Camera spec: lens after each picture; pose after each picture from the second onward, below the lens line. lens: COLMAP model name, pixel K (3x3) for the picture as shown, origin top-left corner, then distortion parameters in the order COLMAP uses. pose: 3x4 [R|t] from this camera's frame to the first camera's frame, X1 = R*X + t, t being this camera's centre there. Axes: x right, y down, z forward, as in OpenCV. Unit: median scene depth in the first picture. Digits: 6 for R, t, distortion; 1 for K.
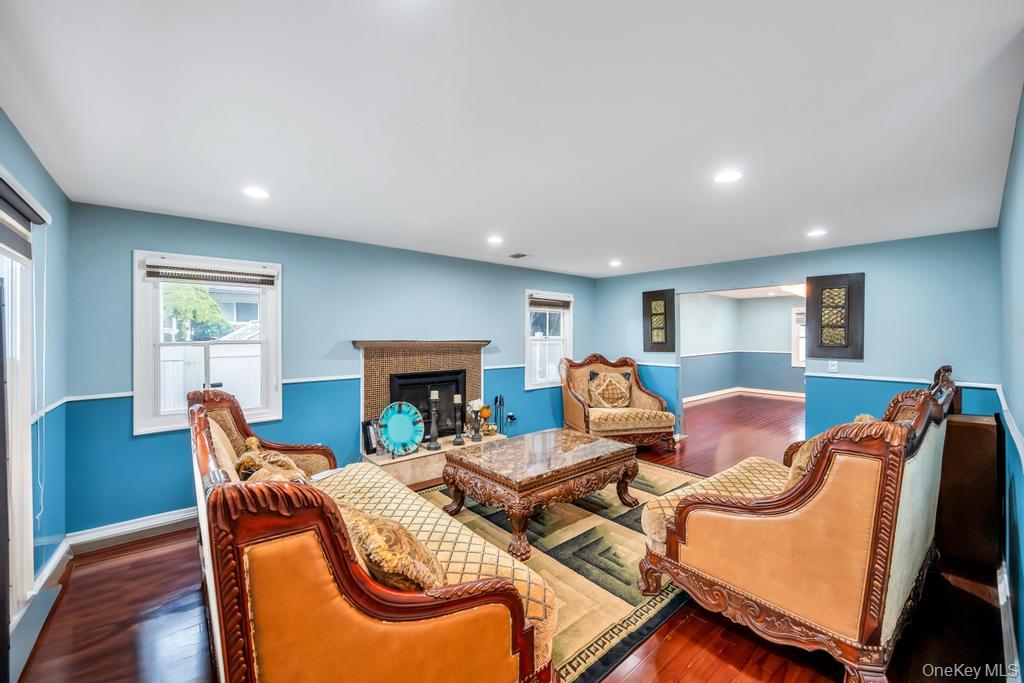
lens RADIAL K [[401.2, 0, 507.7], [0, 401.2, 341.1], [0, 0, 1]] dist [-0.002551, -0.000188]
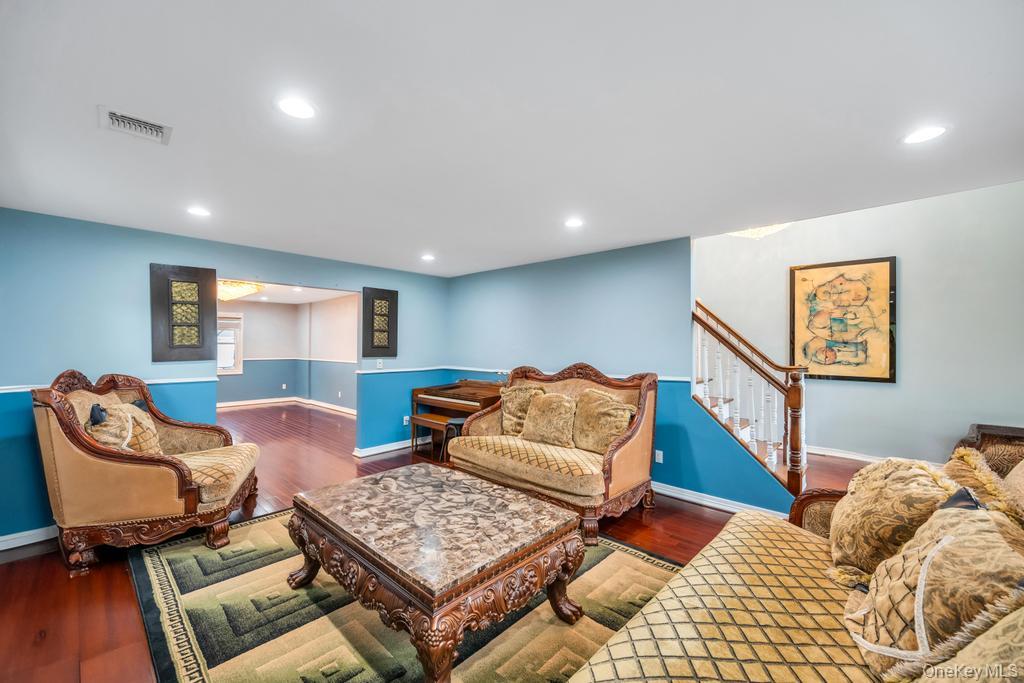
lens RADIAL K [[401.2, 0, 514.0], [0, 401.2, 336.9], [0, 0, 1]] dist [-0.002551, -0.000188]
pose [[-0.103293, 0.009900, 0.994602, -0.487581], [-0.001356, 0.999948, -0.010095, -0.008178], [-0.994650, -0.002392, -0.103274, 0.749633]]
